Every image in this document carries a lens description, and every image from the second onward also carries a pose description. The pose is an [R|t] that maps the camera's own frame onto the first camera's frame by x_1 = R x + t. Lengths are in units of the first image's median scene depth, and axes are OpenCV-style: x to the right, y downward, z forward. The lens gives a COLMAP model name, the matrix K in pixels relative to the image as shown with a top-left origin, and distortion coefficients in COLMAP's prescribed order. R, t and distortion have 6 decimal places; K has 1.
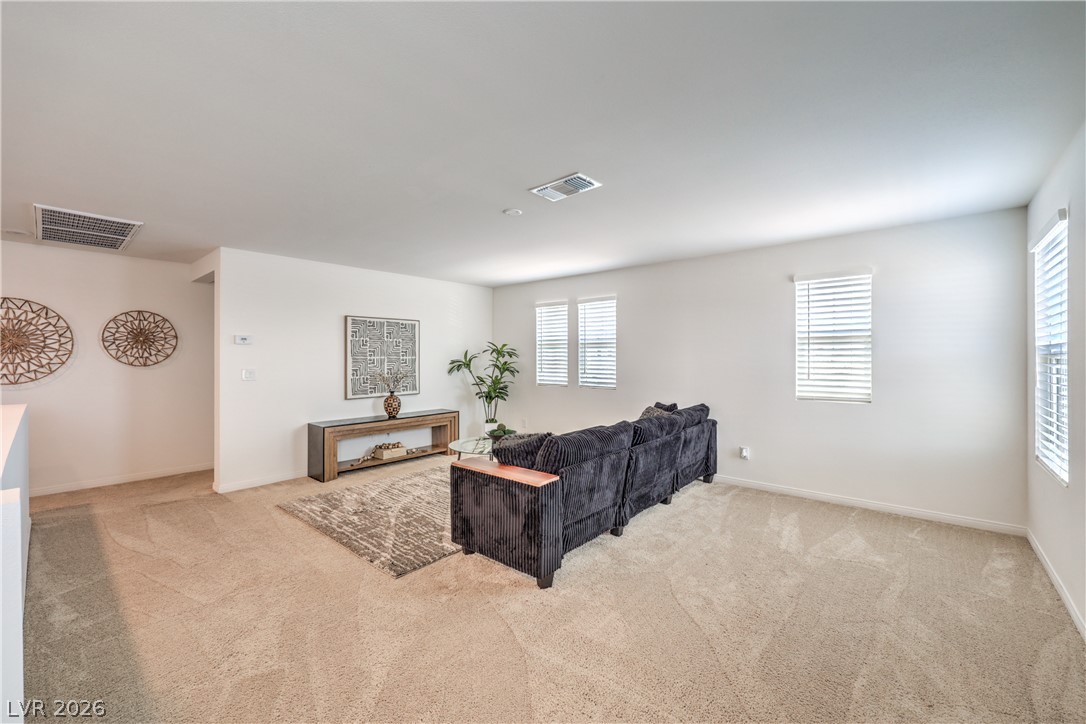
lens RADIAL K [[435.7, 0, 546.0], [0, 435.7, 360.8], [0, 0, 1]] dist [0.011549, -0.000092]
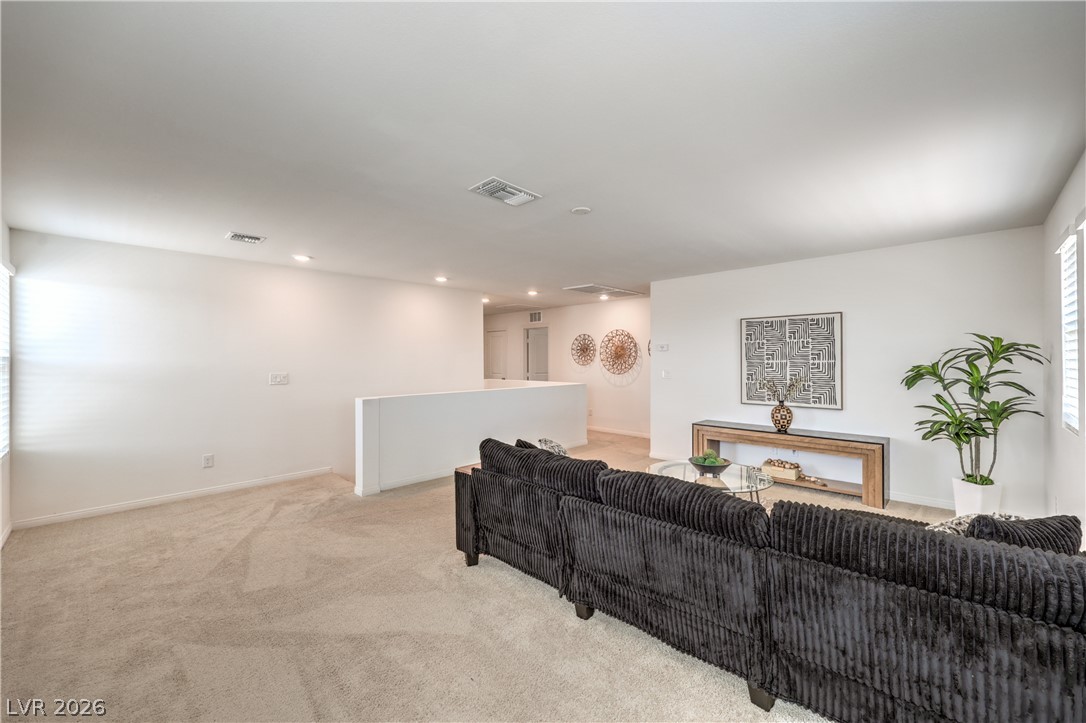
lens RADIAL K [[435.7, 0, 545.3], [0, 435.7, 358.6], [0, 0, 1]] dist [0.011549, -0.000092]
pose [[-0.059594, -0.003901, -0.998215, 0.528452], [-0.009101, 0.999953, -0.003364, -0.005415], [0.998181, 0.008884, -0.059627, 0.579391]]
